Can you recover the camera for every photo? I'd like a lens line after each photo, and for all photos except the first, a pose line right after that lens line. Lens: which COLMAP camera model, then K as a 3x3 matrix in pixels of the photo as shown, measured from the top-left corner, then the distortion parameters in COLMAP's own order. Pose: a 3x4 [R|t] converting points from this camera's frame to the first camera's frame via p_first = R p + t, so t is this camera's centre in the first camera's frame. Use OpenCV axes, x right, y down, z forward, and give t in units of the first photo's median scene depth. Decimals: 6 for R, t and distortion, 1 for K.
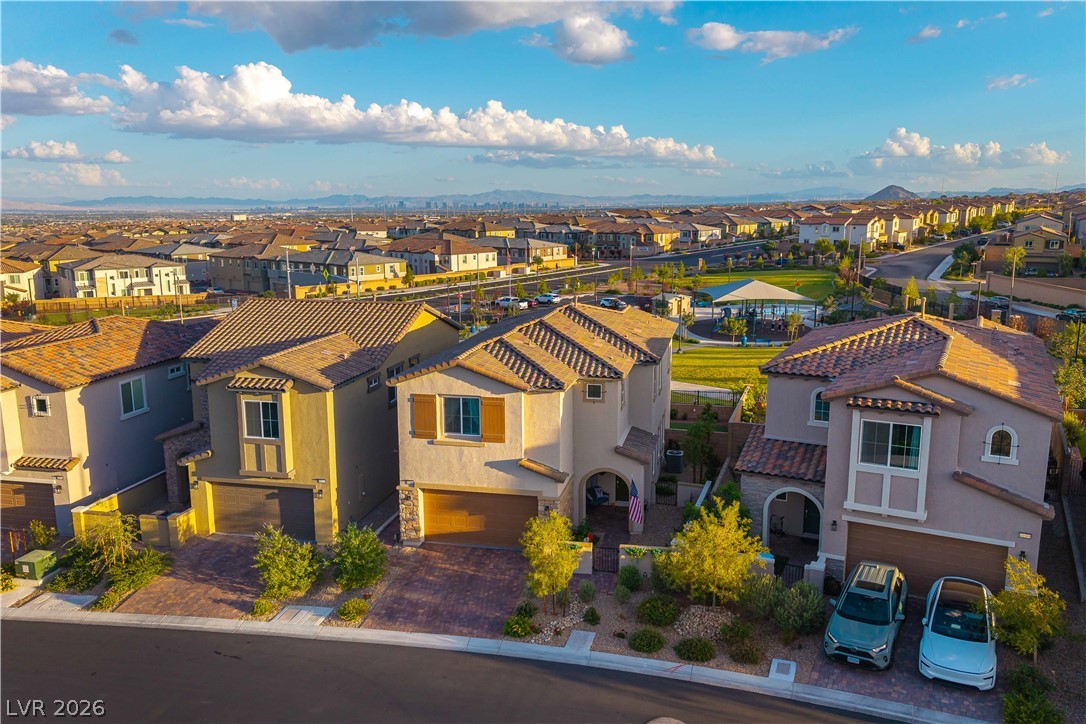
lens RADIAL K [[845.9, 0, 543.0], [0, 845.9, 362.0], [0, 0, 1]] dist [0.010042, 0.001126]
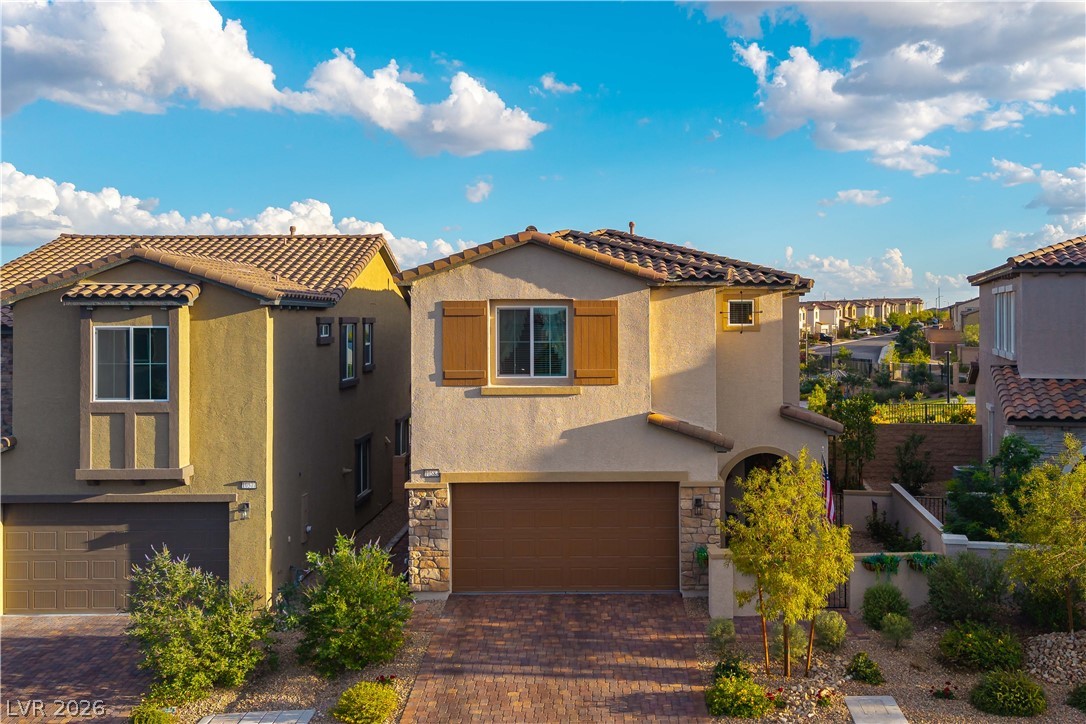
lens RADIAL K [[995.9, 0, 543.0], [0, 995.9, 362.0], [0, 0, 1]] dist [-0.001477, -0.011907]
pose [[0.975758, 0.001602, 0.218847, -0.223134], [0.040314, 0.981546, -0.186928, 0.191122], [-0.215108, 0.191219, 0.957687, 0.374283]]
